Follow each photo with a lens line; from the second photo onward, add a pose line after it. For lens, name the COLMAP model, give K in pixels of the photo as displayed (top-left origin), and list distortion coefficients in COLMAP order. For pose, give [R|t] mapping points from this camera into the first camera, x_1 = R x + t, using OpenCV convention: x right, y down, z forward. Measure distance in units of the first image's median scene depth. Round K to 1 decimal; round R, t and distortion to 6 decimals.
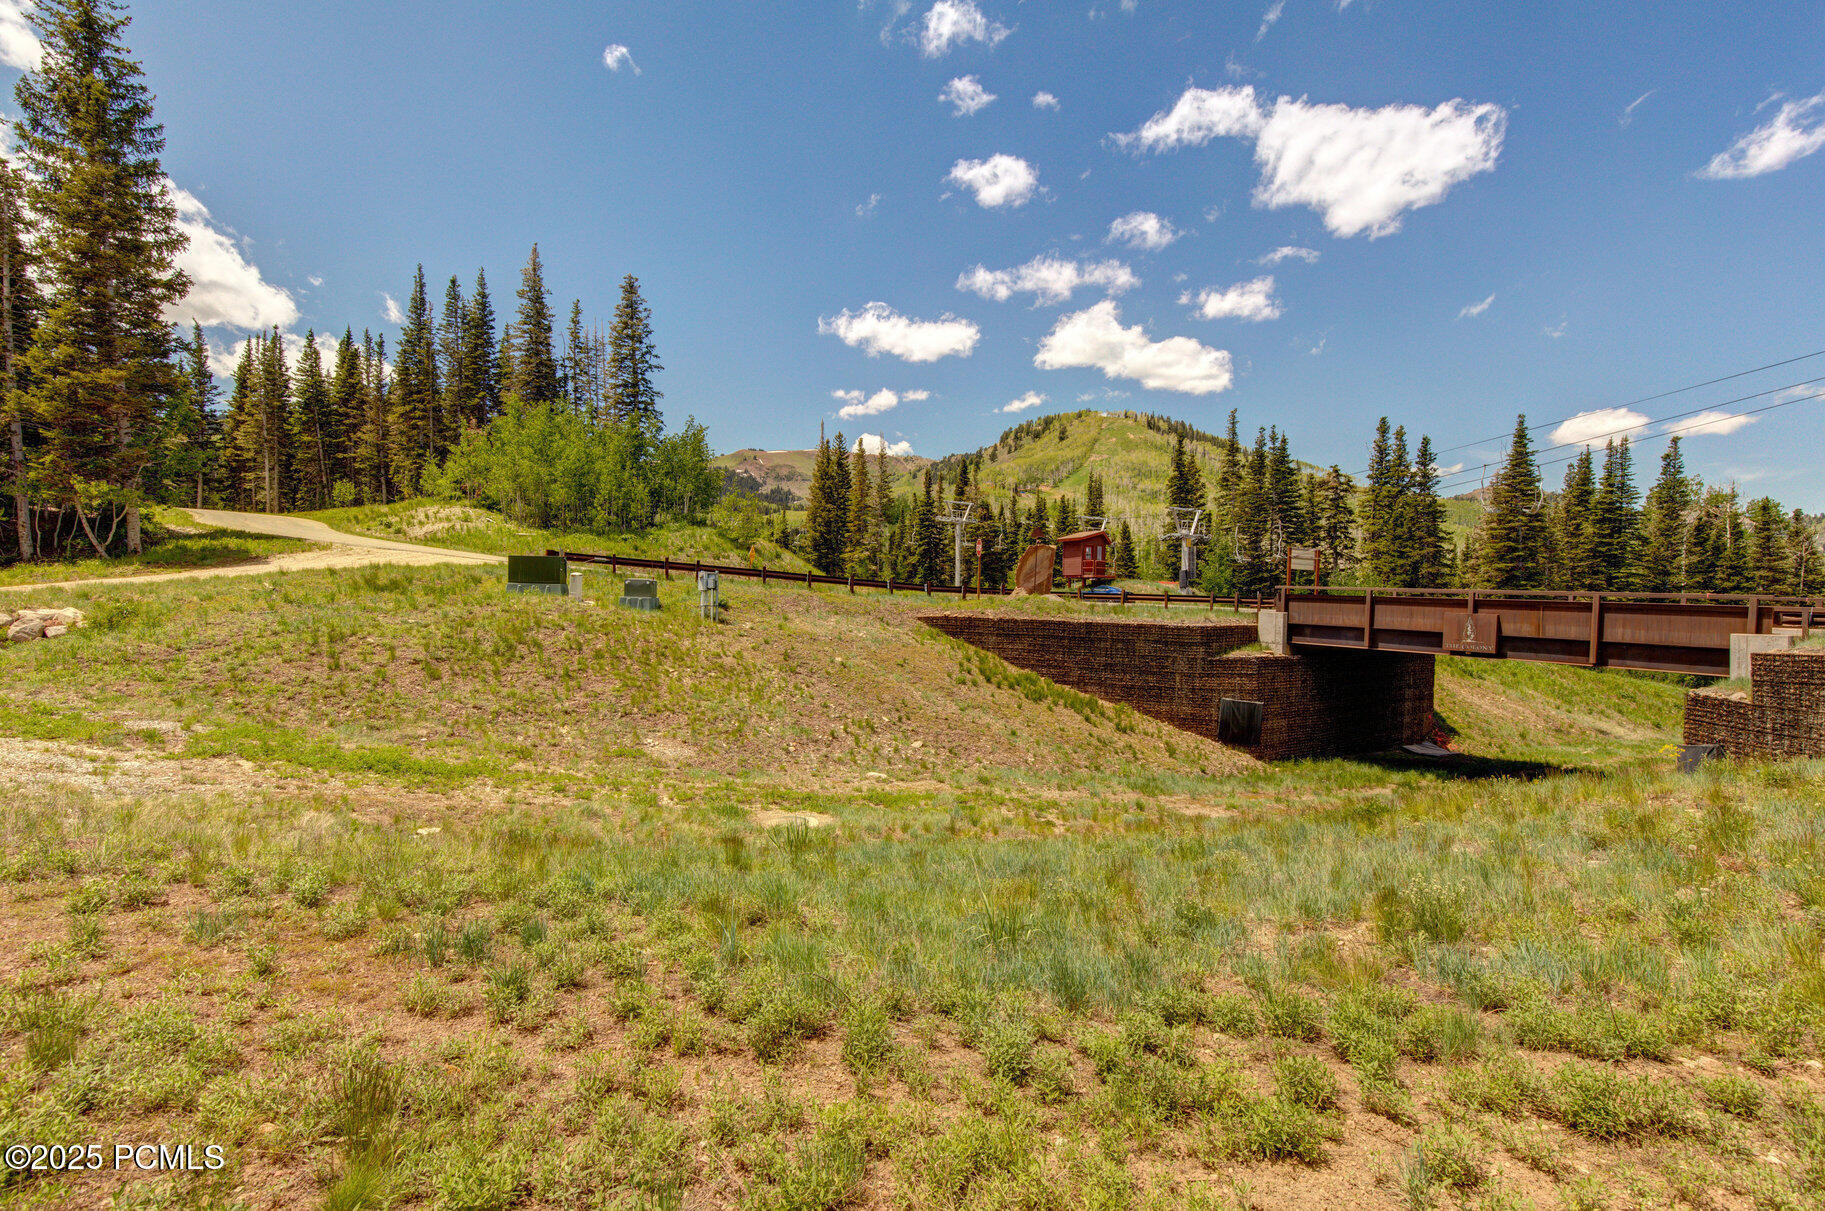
lens RADIAL K [[814.6, 0, 920.6], [0, 814.6, 604.0], [0, 0, 1]] dist [0.002309, 0.000540]
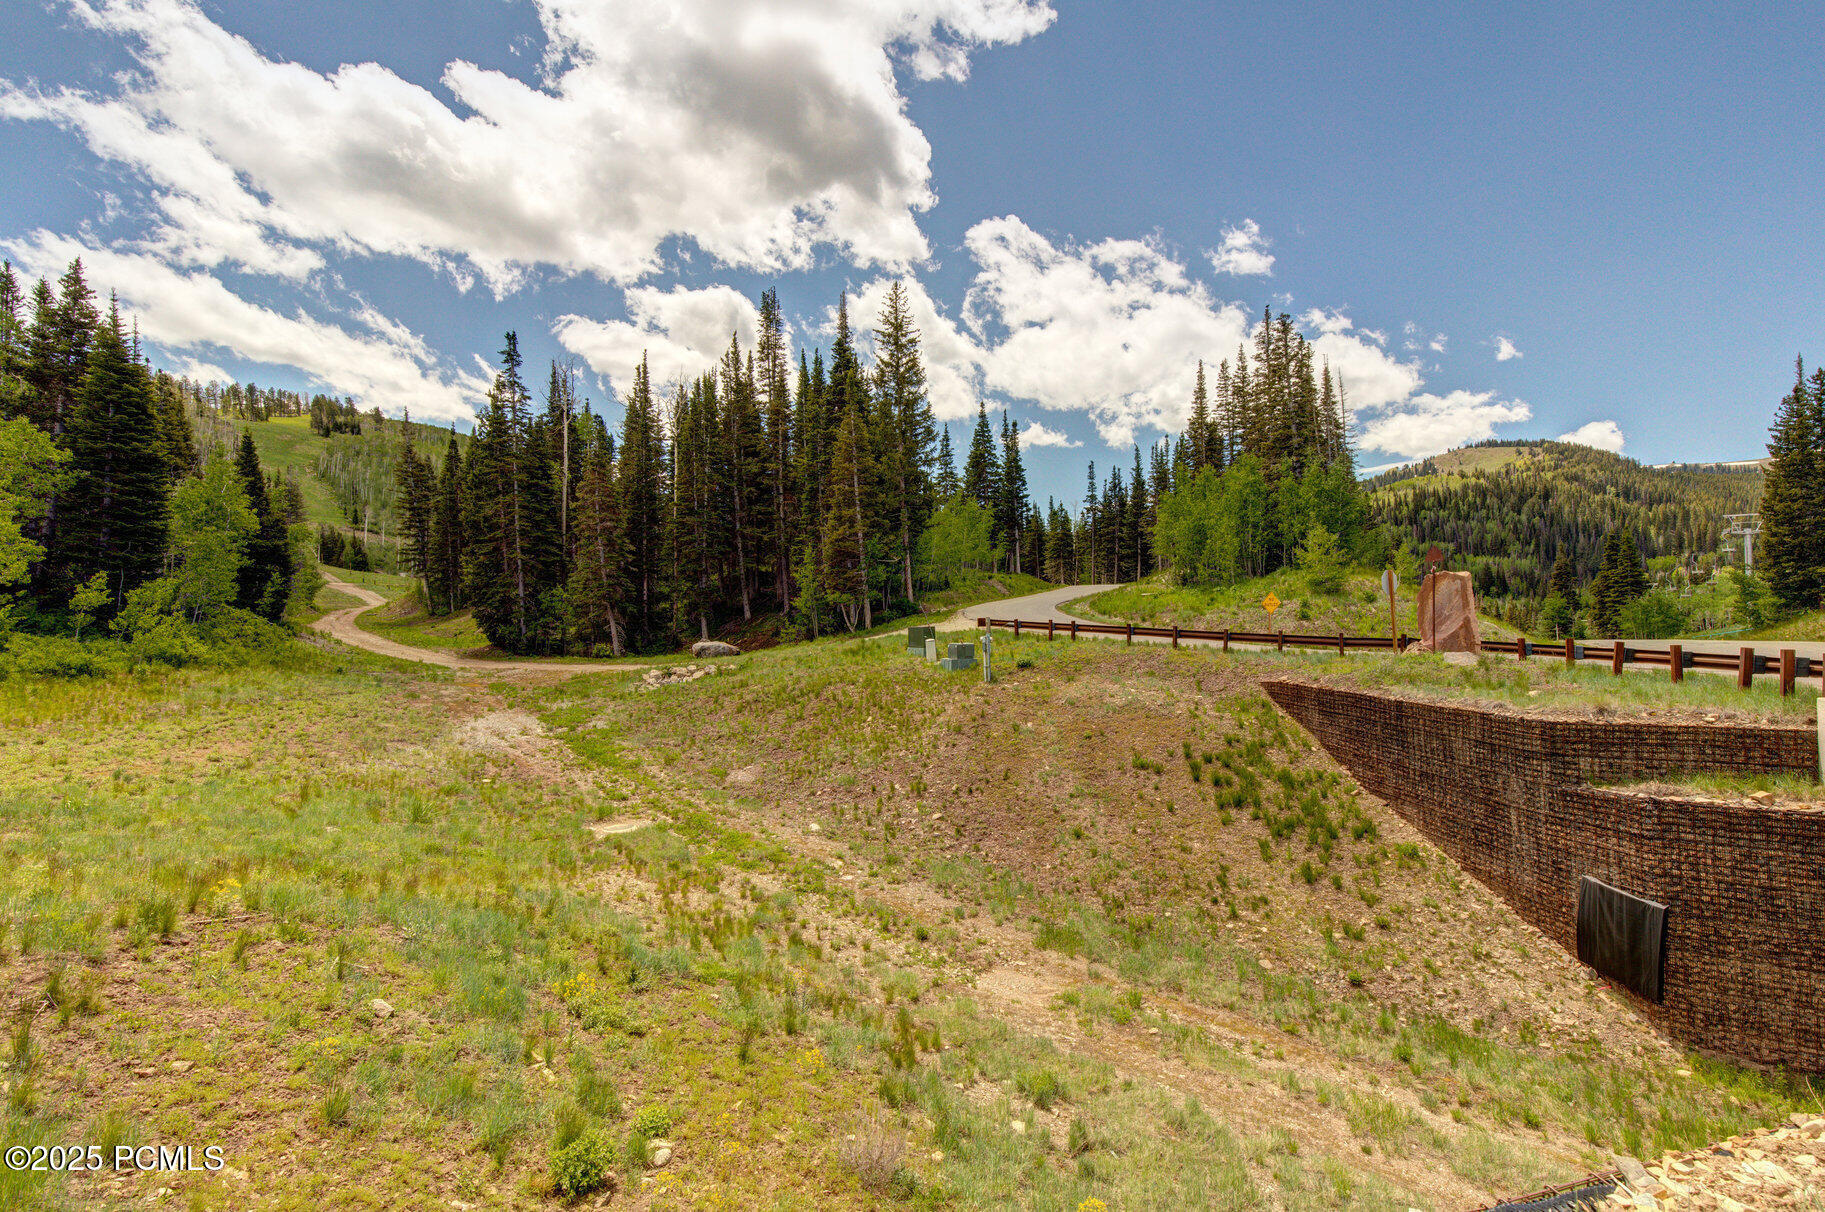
lens RADIAL K [[814.6, 0, 919.2], [0, 814.6, 611.4], [0, 0, 1]] dist [0.002309, 0.000540]
pose [[0.374906, -0.045871, -0.925927, 0.291391], [0.008773, 0.998906, -0.045934, -0.008455], [0.927021, 0.009098, 0.374898, 0.199854]]
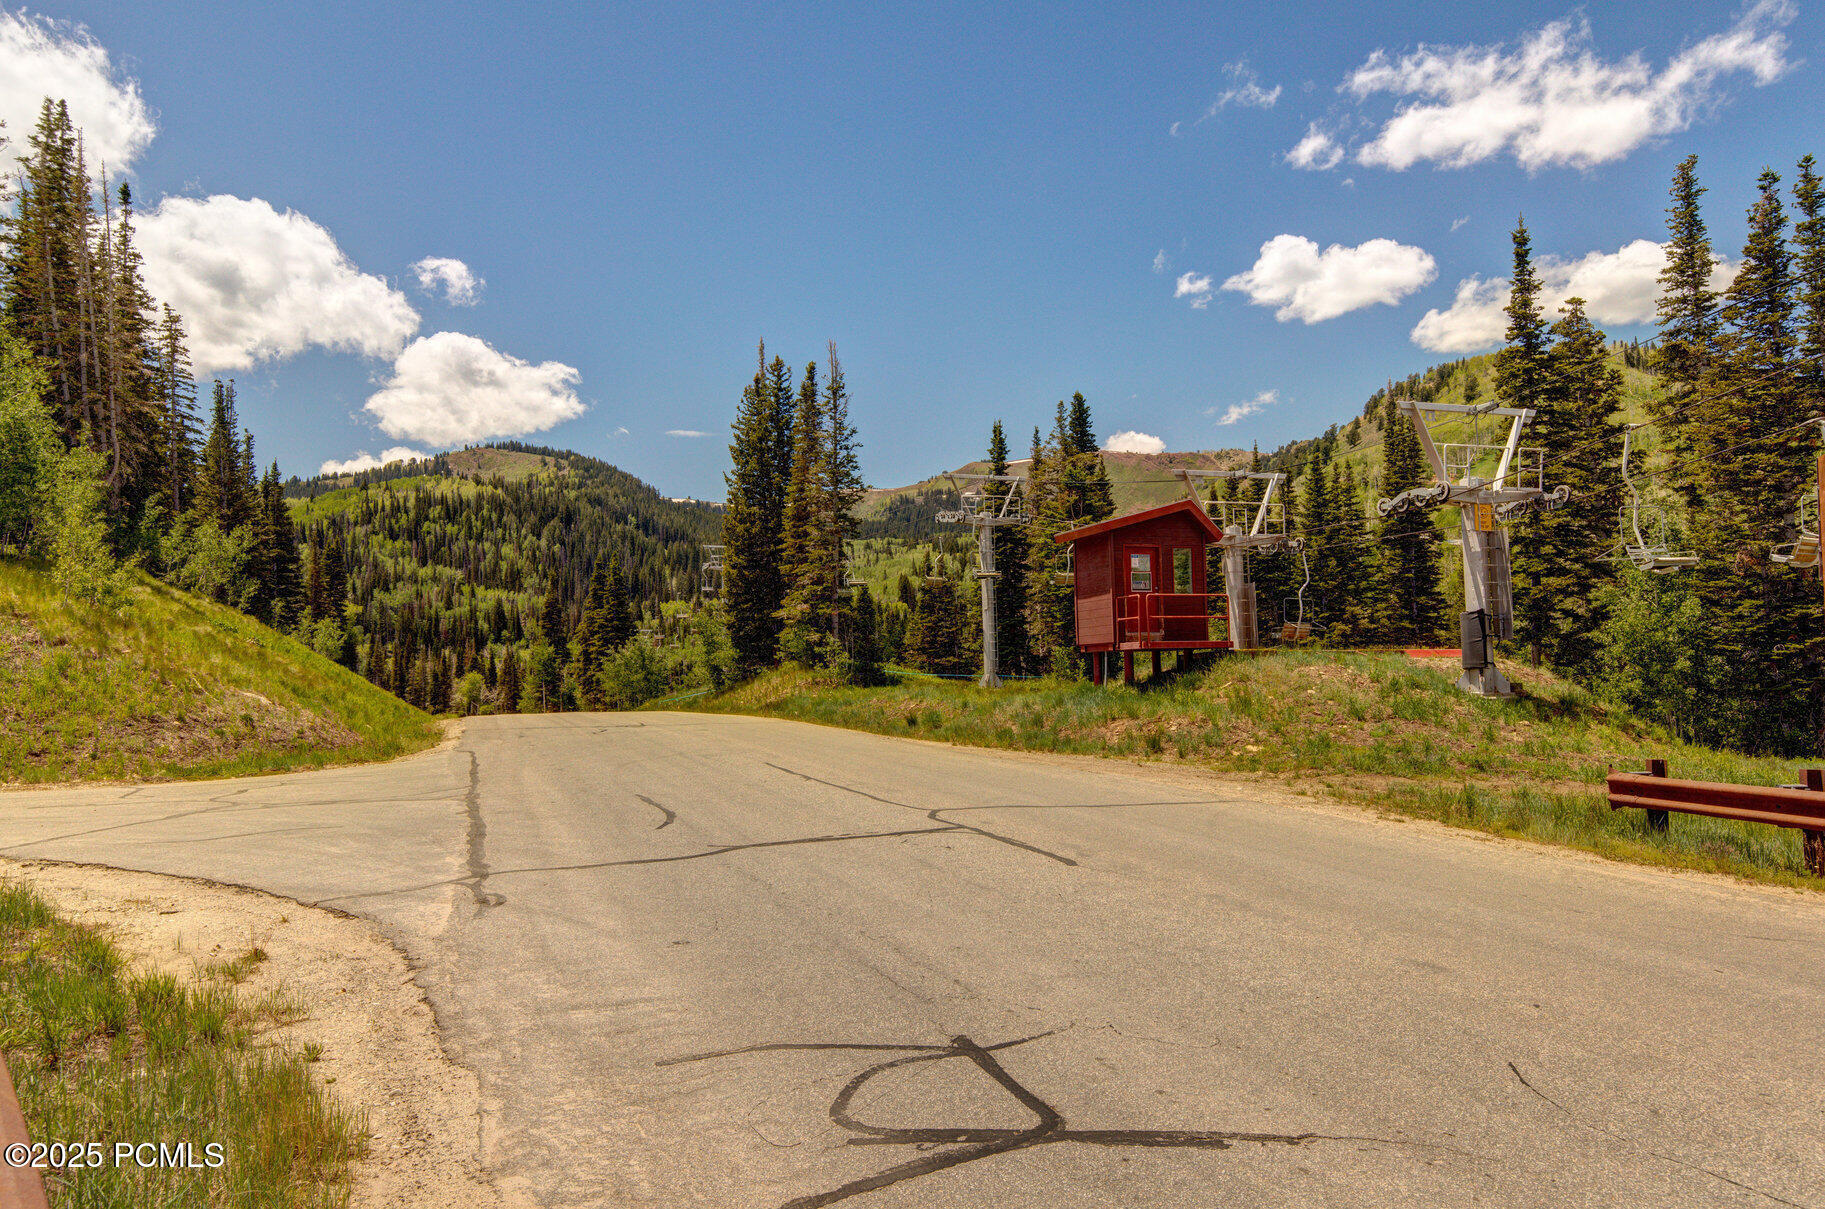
lens RADIAL K [[1253.4, 0, 907.0], [0, 1253.4, 609.5], [0, 0, 1]] dist [-0.002931, 0.002483]
pose [[0.964726, -0.050374, -0.258390, 0.217078], [0.034420, 0.997232, -0.065904, -0.016894], [0.260995, 0.054686, 0.963790, 0.453879]]
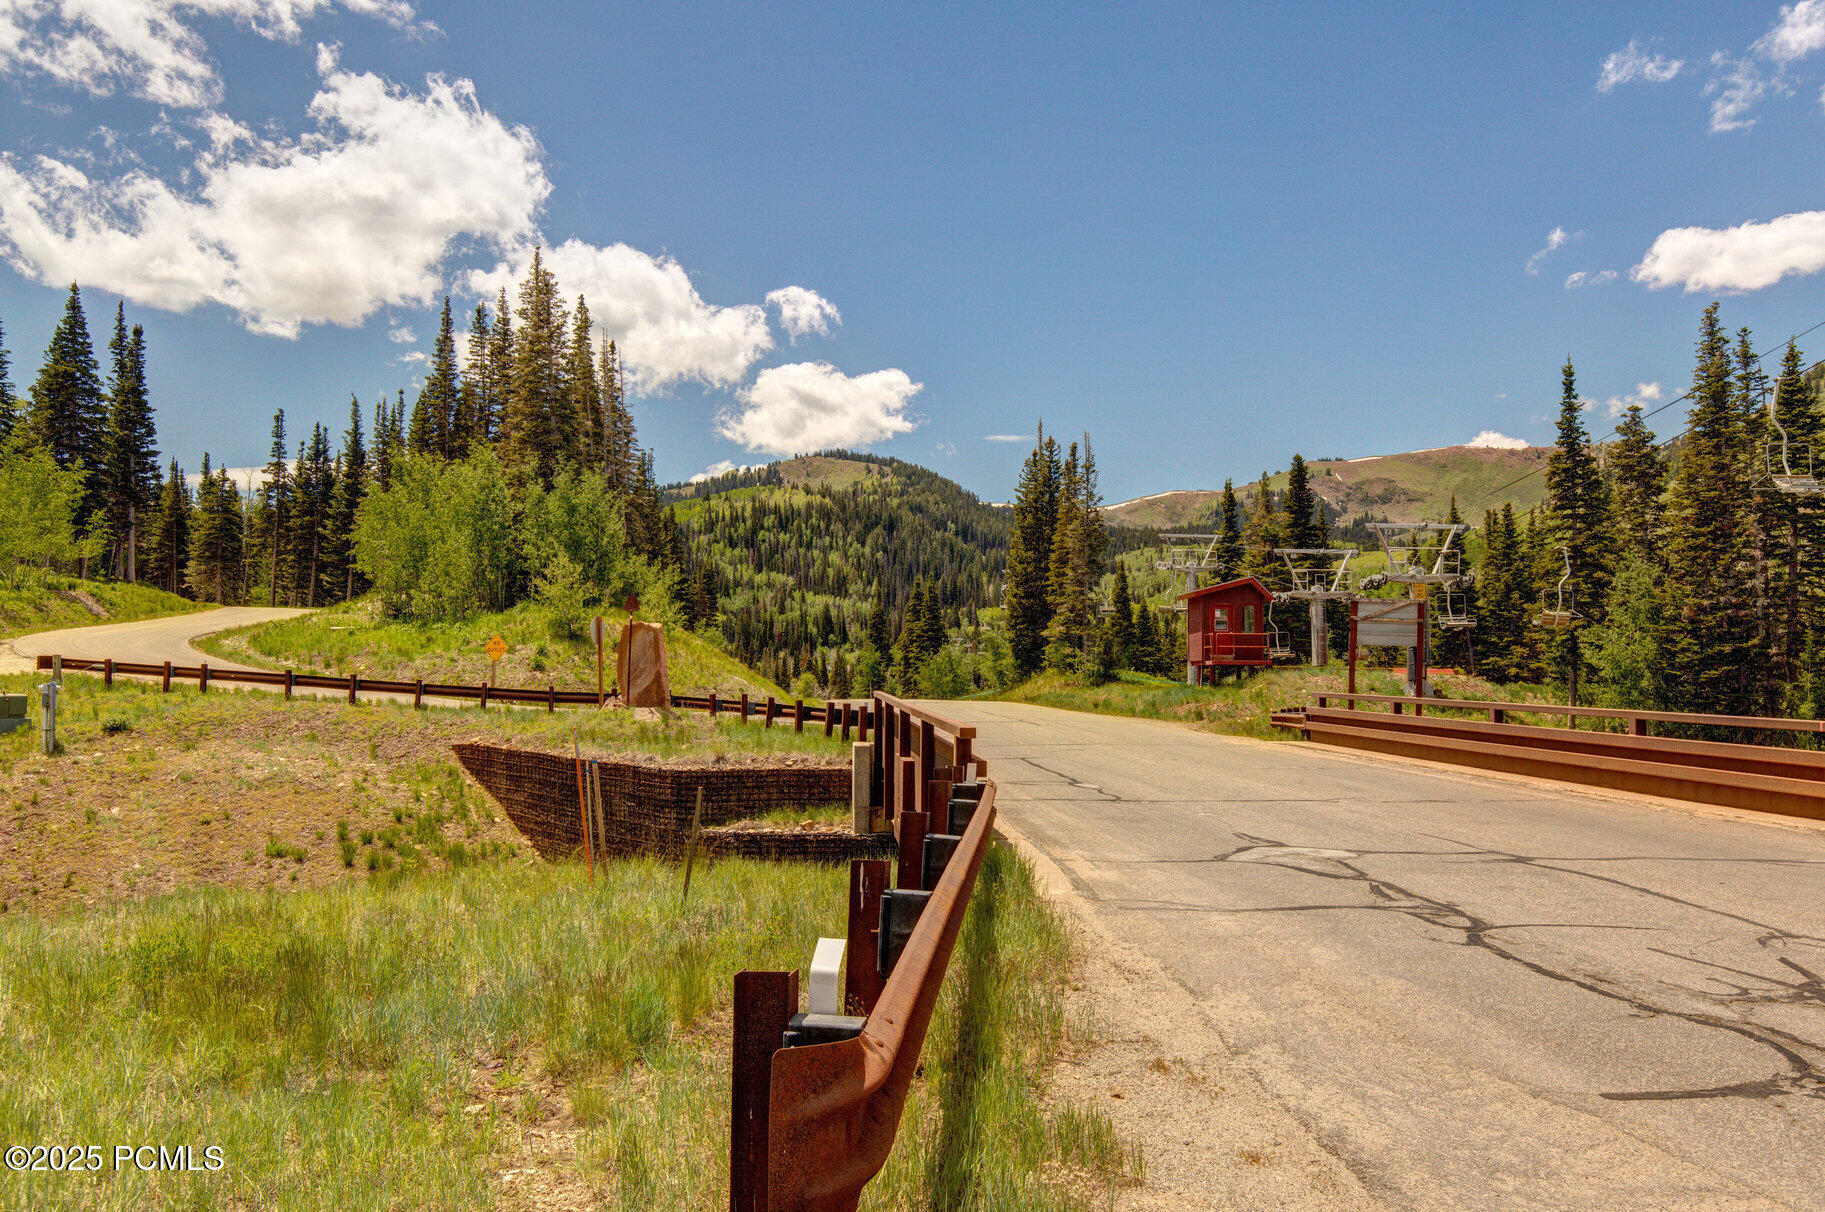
lens RADIAL K [[1253.4, 0, 908.0], [0, 1253.4, 614.3], [0, 0, 1]] dist [-0.002931, 0.002483]
pose [[0.871614, -0.040200, -0.488541, 0.383427], [0.005068, 0.997317, -0.073024, -0.005507], [0.490166, 0.061173, 0.869480, 0.158465]]
